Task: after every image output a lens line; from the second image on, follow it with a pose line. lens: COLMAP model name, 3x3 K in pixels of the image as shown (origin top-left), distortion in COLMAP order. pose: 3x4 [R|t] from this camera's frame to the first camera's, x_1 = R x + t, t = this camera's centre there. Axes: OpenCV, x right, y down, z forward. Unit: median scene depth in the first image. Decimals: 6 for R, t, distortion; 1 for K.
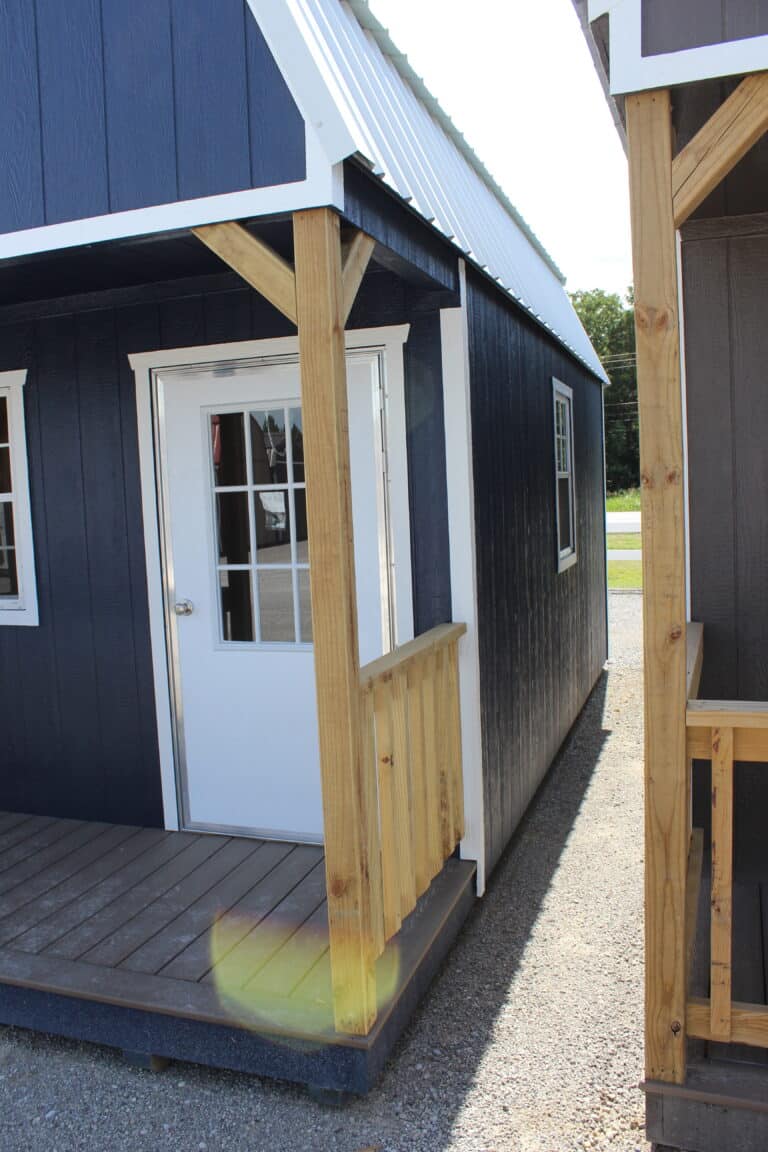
lens RADIAL K [[950.5, 0, 384.4], [0, 950.5, 570.1], [0, 0, 1]] dist [-0.140127, 0.104436]
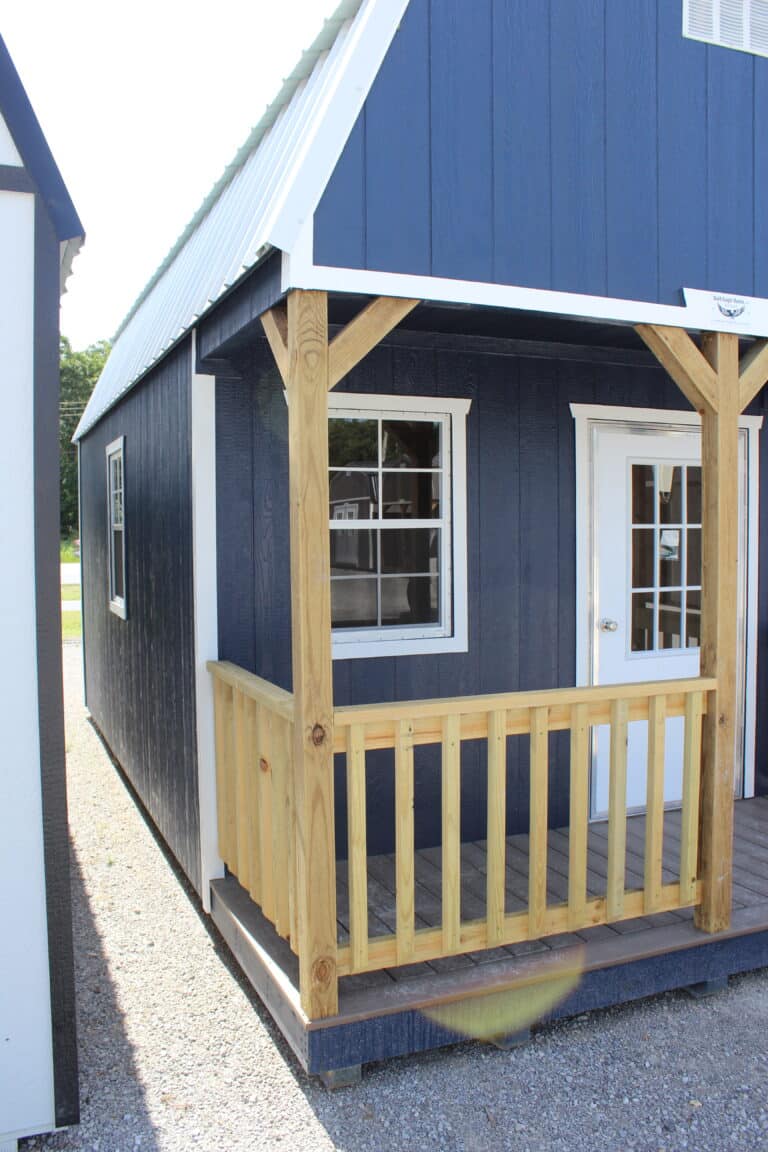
lens RADIAL K [[950.5, 0, 378.5], [0, 950.5, 569.5], [0, 0, 1]] dist [-0.140127, 0.104436]
pose [[0.755351, 0.011804, 0.655214, -1.228382], [0.026824, 0.998443, -0.048912, 0.020735], [-0.654771, 0.054521, 0.753859, 0.311654]]
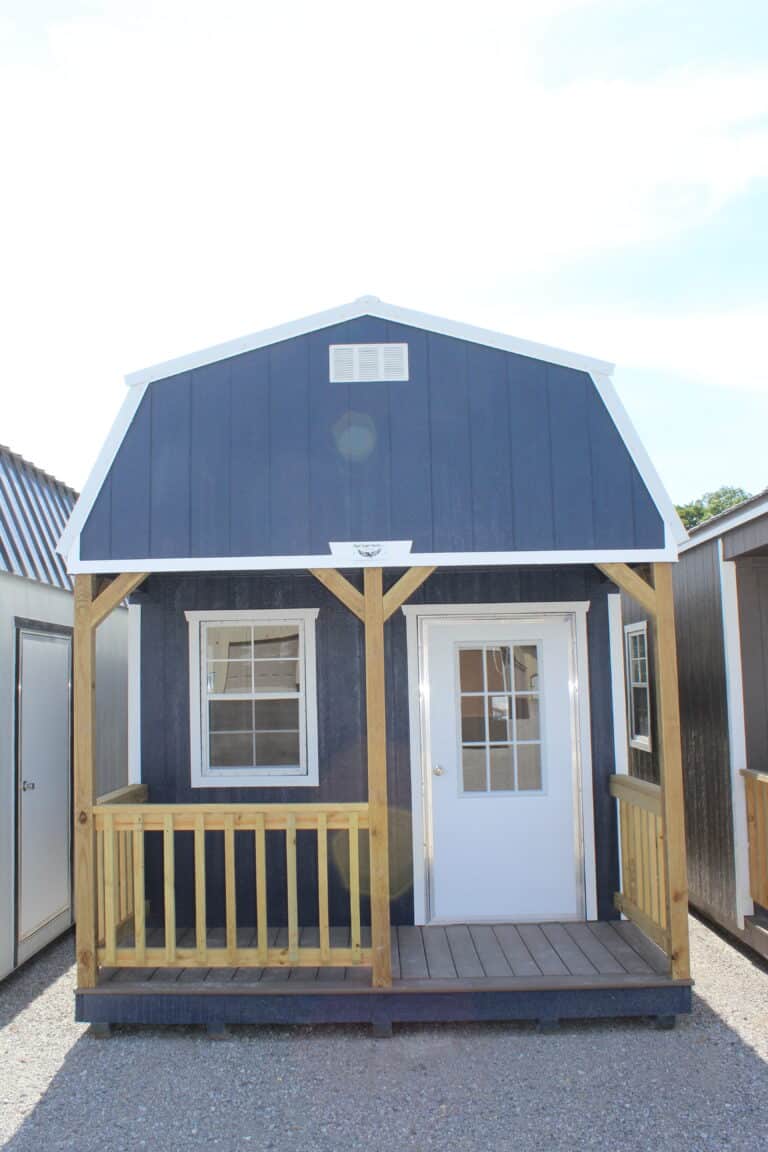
lens RADIAL K [[950.5, 0, 374.5], [0, 950.5, 582.7], [0, 0, 1]] dist [-0.140127, 0.104436]
pose [[0.949689, 0.060832, 0.307231, -0.825684], [0.004525, 0.978189, -0.207668, 0.061425], [-0.313162, 0.198611, 0.928700, -0.468573]]
